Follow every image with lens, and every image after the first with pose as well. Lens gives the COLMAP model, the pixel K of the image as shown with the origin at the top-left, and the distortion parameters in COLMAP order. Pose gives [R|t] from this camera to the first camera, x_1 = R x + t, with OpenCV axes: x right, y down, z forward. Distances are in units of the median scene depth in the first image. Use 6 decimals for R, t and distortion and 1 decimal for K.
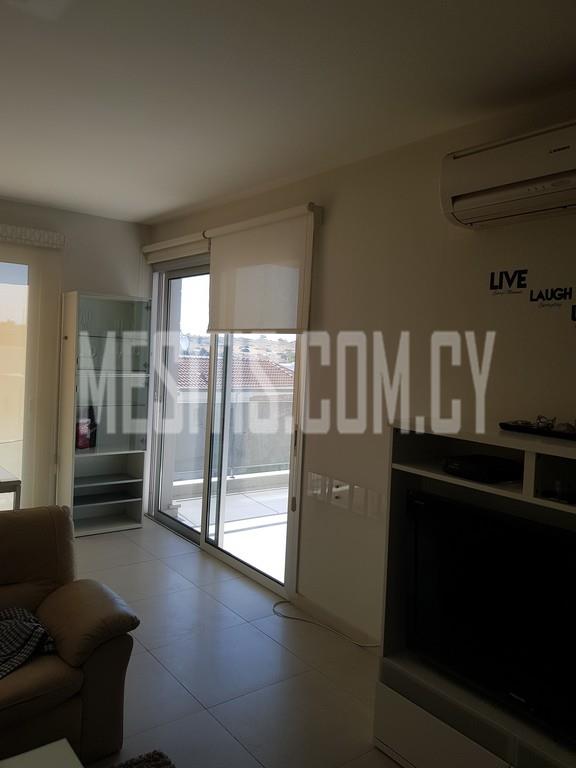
lens RADIAL K [[603.2, 0, 304.7], [0, 603.2, 361.2], [0, 0, 1]] dist [0.037778, -0.004120]
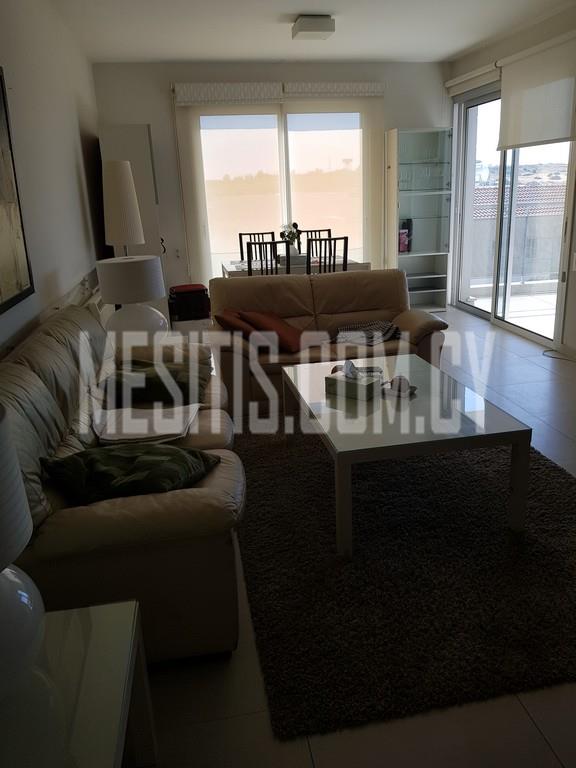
lens RADIAL K [[603.2, 0, 304.7], [0, 603.2, 361.2], [0, 0, 1]] dist [0.037778, -0.004120]
pose [[0.885941, 0.052846, -0.460777, 0.077724], [0.068185, 0.967852, 0.242102, 0.038368], [0.458758, -0.245906, 0.853856, -0.321196]]
